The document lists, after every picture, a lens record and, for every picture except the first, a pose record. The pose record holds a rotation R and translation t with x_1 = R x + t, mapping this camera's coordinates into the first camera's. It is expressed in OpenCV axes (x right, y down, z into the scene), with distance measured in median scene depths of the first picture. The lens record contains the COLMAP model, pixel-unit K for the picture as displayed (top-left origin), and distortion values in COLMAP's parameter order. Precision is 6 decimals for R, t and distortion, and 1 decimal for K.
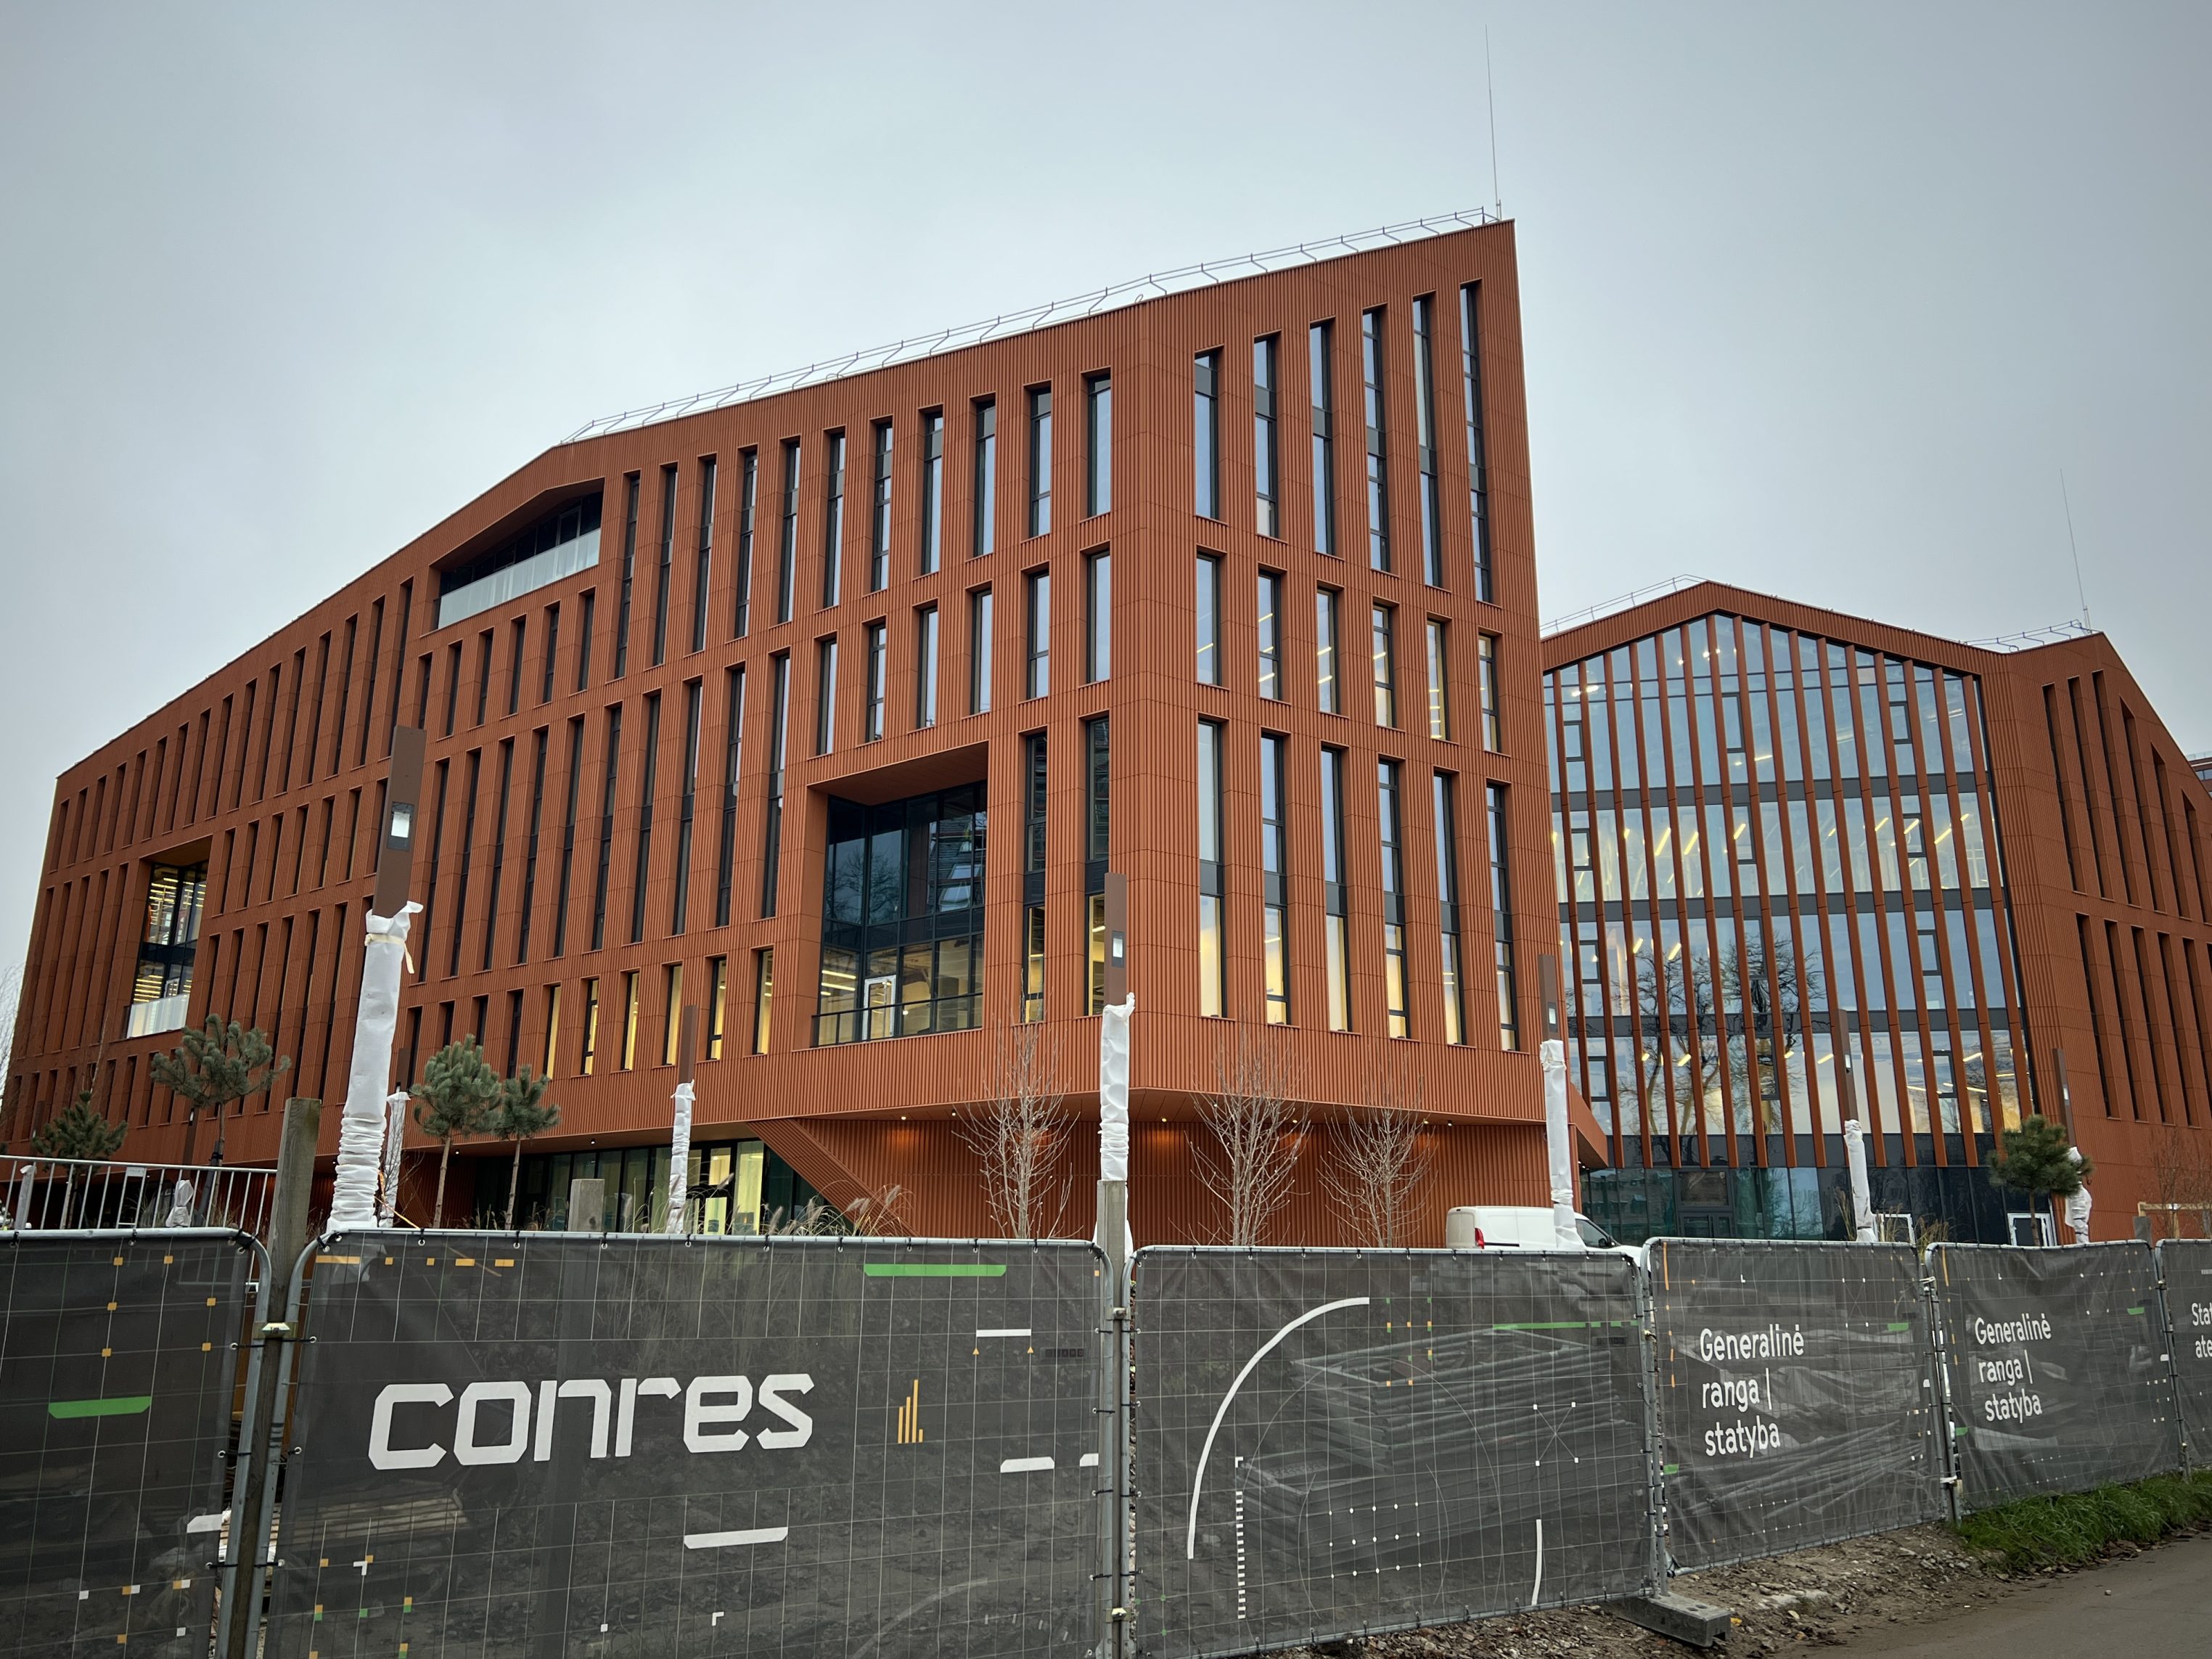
lens RADIAL K [[1706.5, 0, 1106.0], [0, 1706.5, 829.5], [0, 0, 1]] dist [0.083392, -0.162153]
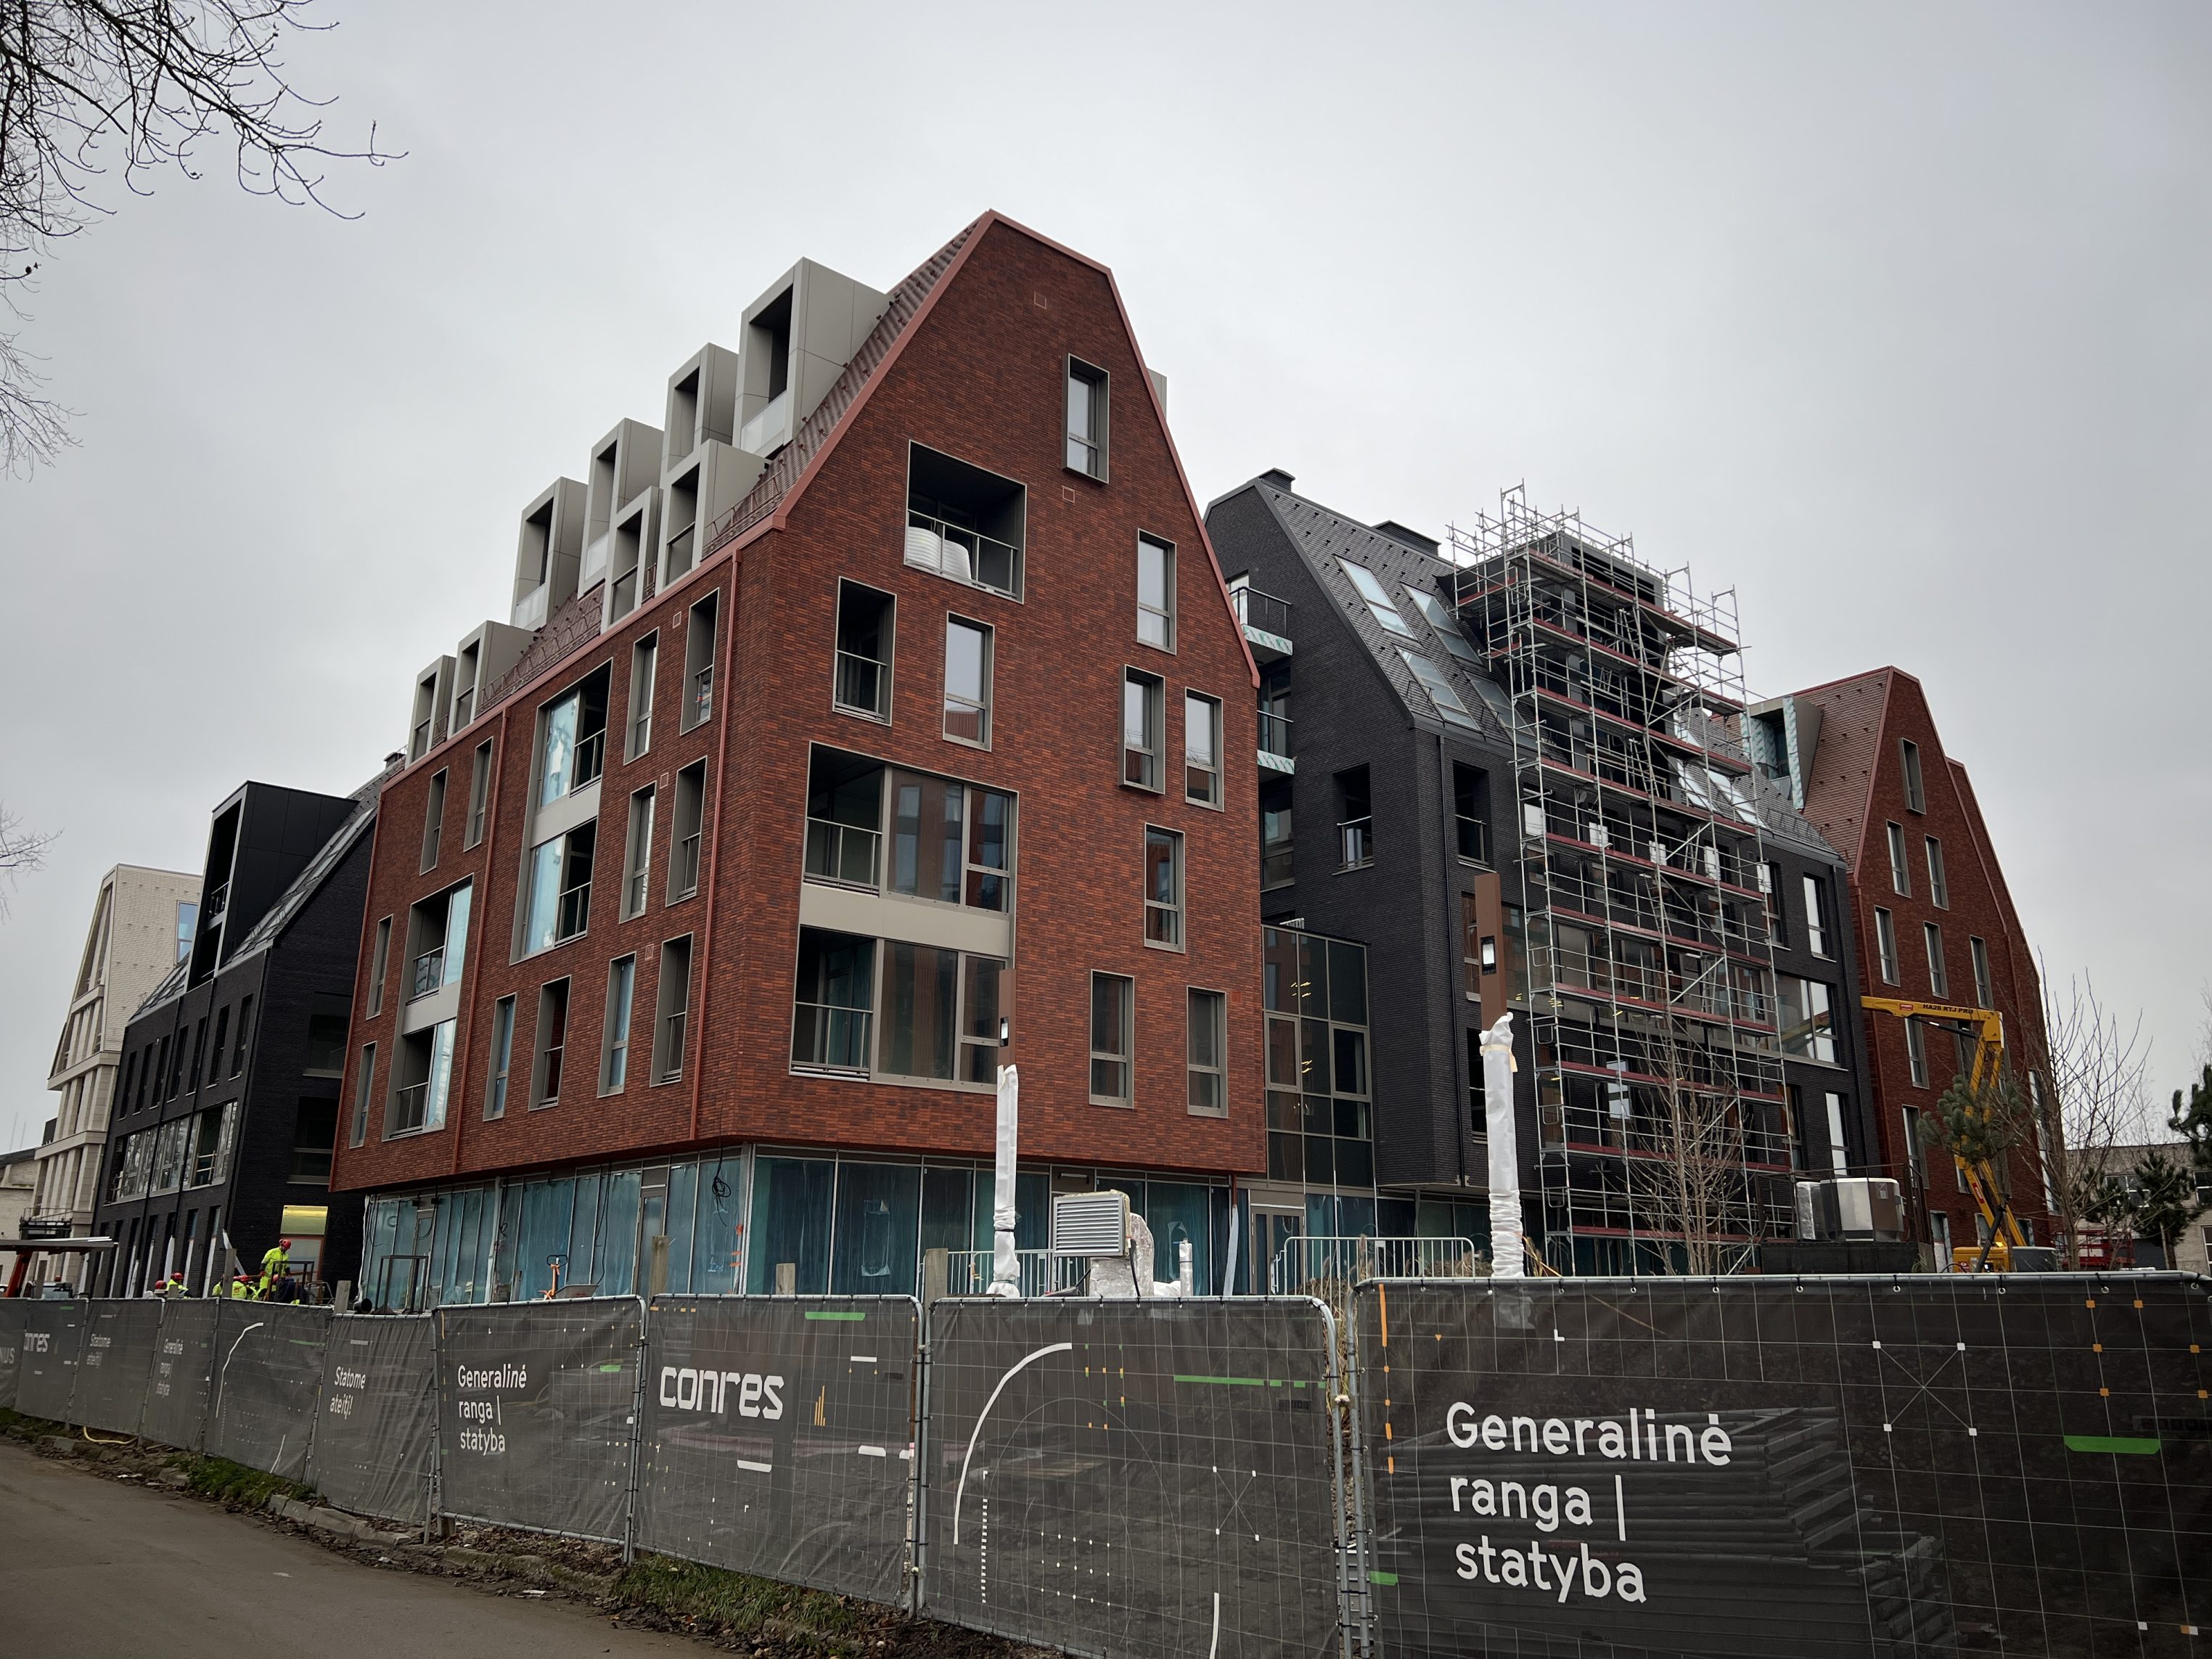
lens RADIAL K [[1661.3, 0, 1106.0], [0, 1661.3, 829.5], [0, 0, 1]] dist [0.072191, -0.077988]
pose [[0.098075, -0.269098, -0.958106, 1.461396], [0.247781, 0.939032, -0.238376, 0.258400], [0.963839, -0.214022, 0.158773, 1.062921]]
